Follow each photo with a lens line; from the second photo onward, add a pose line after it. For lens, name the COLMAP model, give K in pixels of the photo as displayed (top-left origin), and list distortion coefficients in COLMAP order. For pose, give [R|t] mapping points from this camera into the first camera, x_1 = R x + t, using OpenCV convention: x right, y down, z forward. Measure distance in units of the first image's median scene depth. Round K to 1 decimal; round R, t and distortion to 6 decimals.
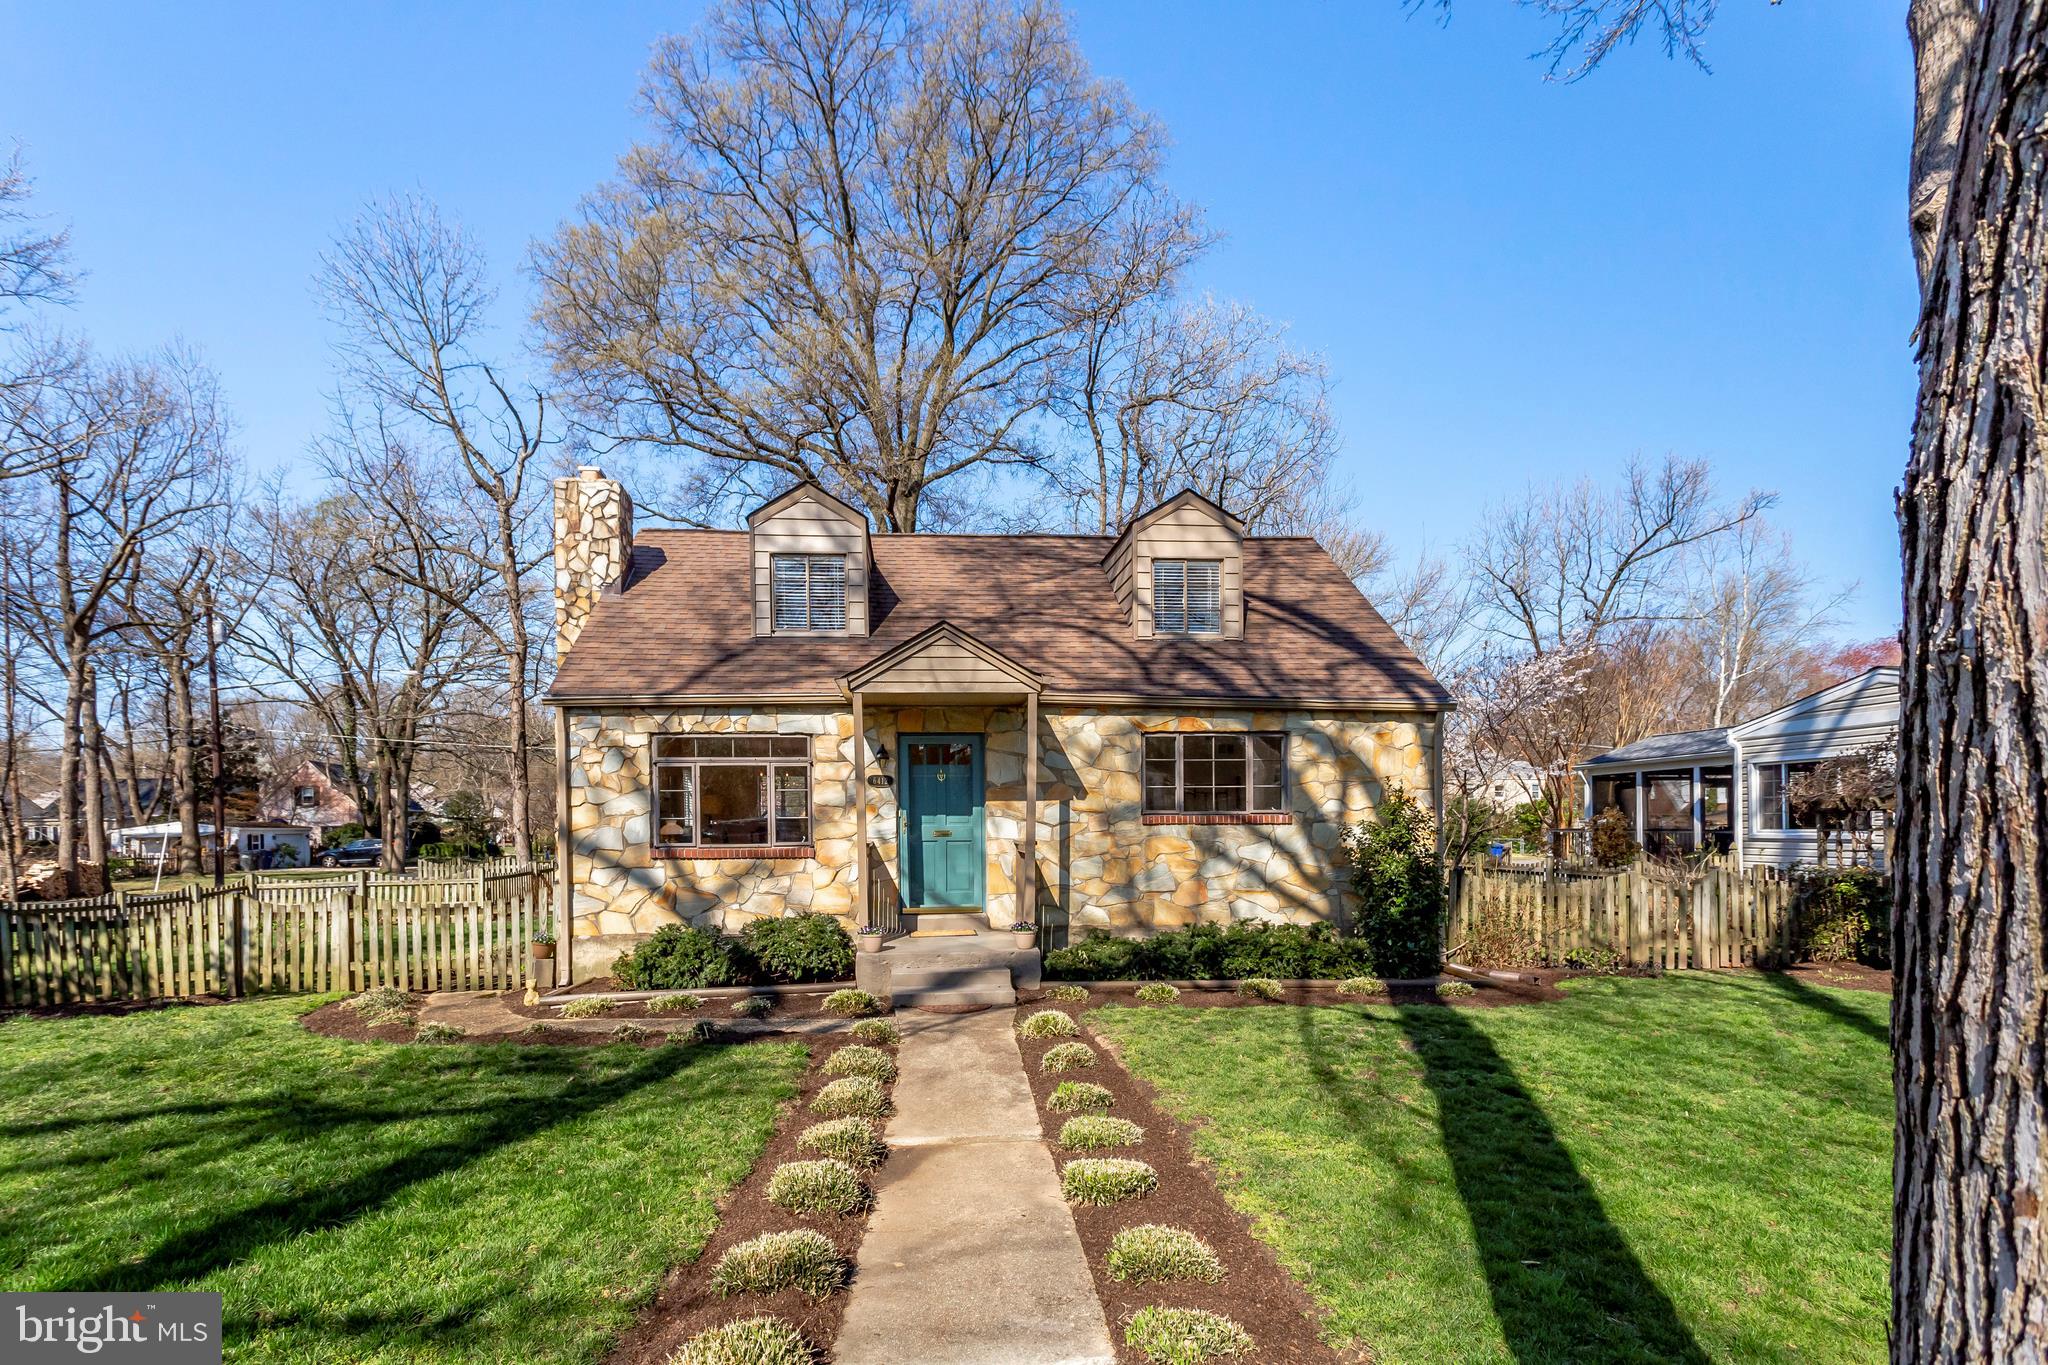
lens RADIAL K [[988.0, 0, 1016.8], [0, 988.0, 822.4], [0, 0, 1]] dist [-0.001074, 0.000091]
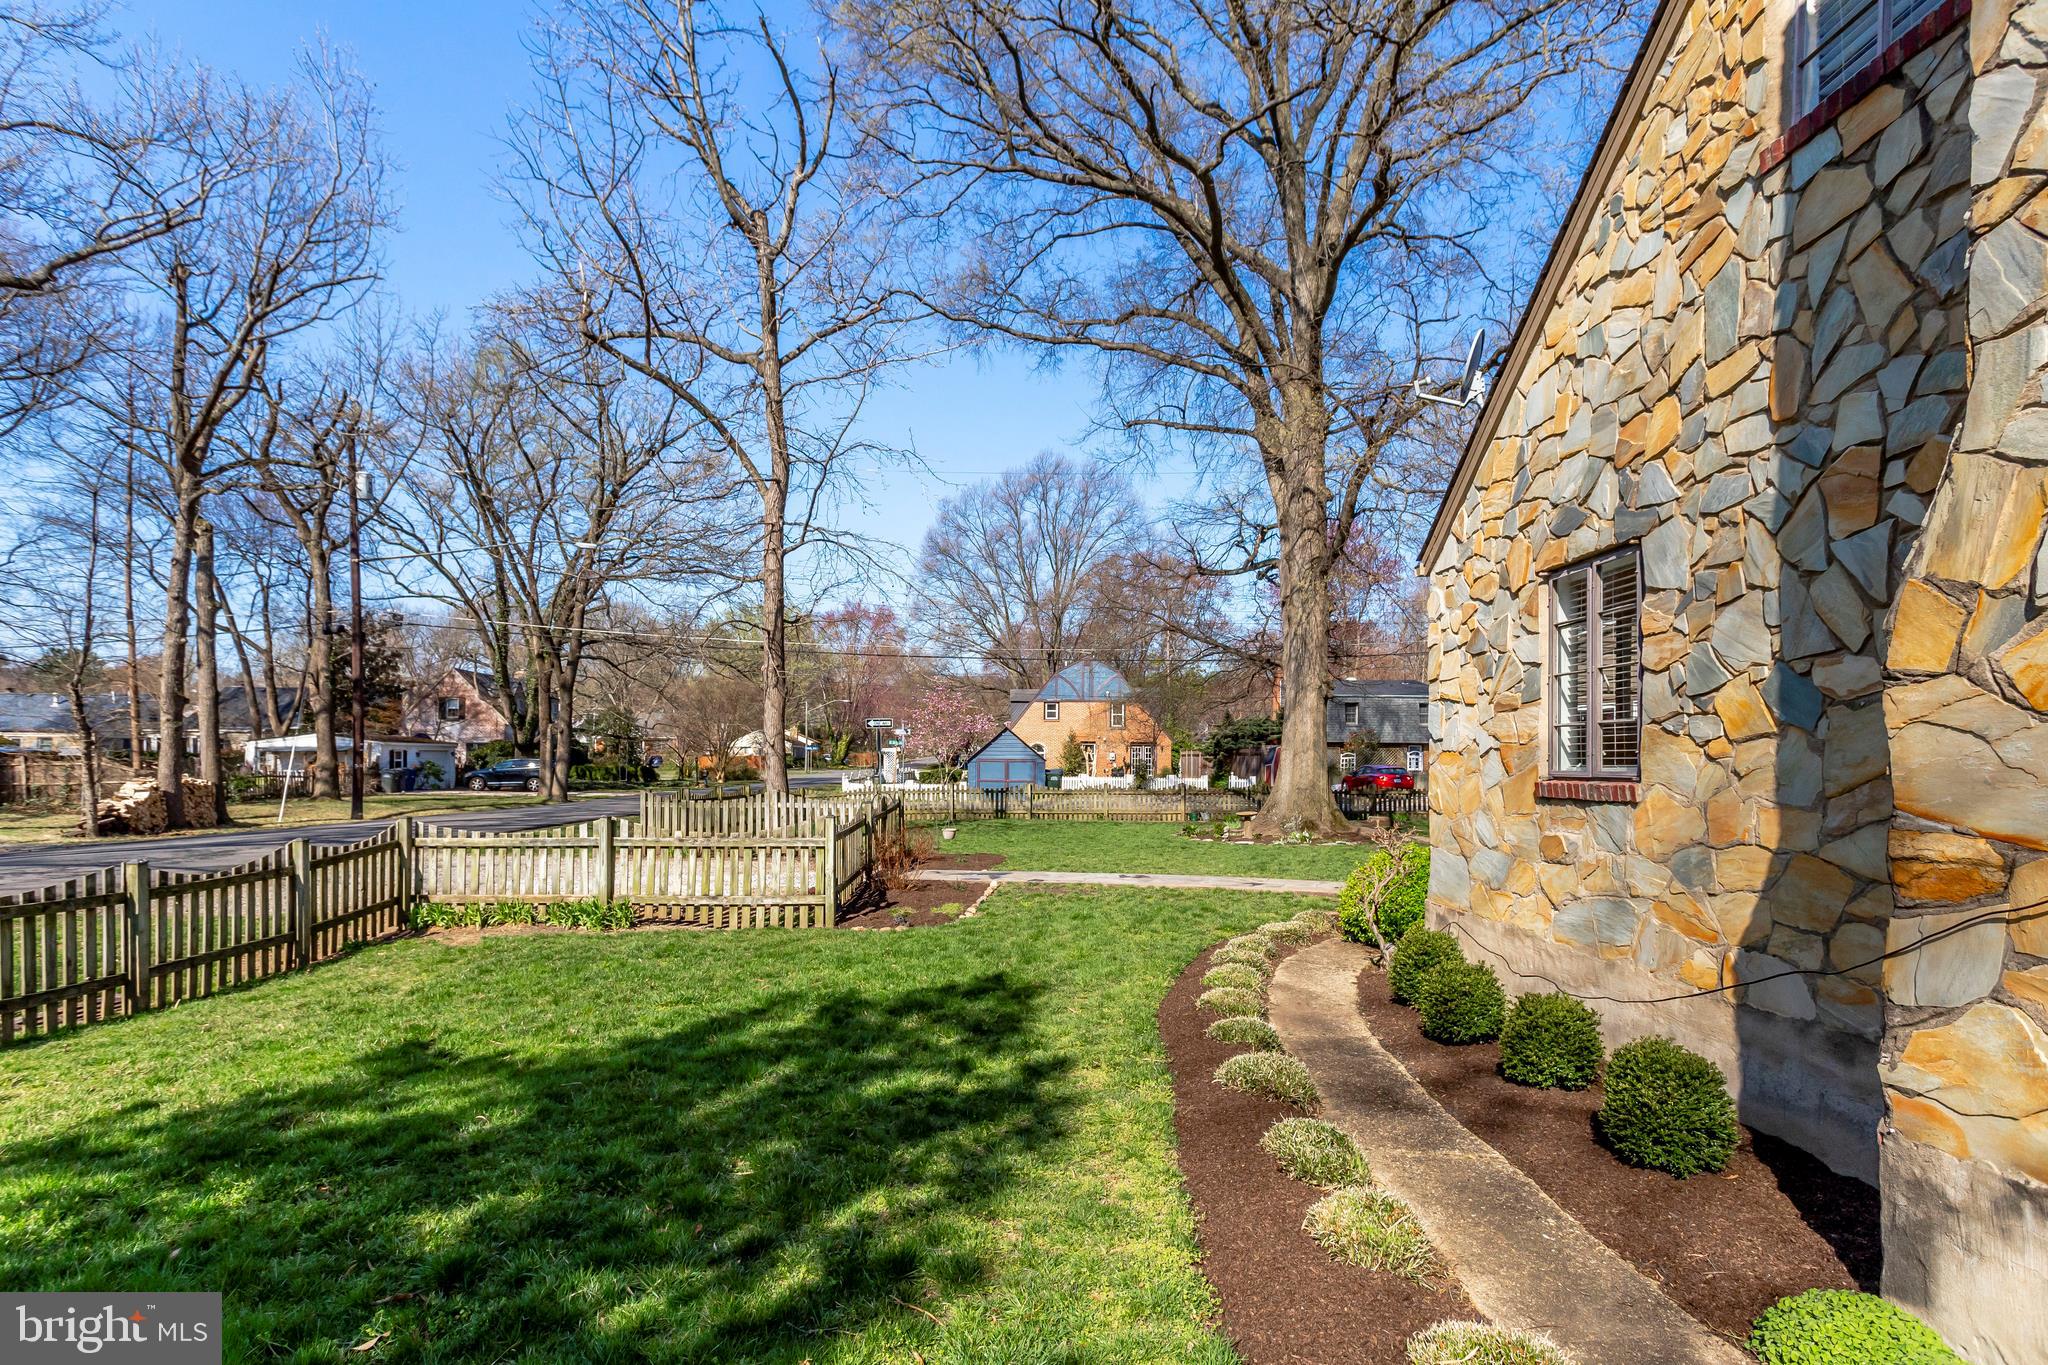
lens RADIAL K [[987.5, 0, 1017.5], [0, 987.5, 752.1], [0, 0, 1]] dist [-0.001958, -0.000147]
pose [[0.995572, 0.017629, -0.092330, -0.656735], [-0.017753, 0.999842, -0.000520, 0.018911], [0.092306, 0.002157, 0.995728, 0.825257]]
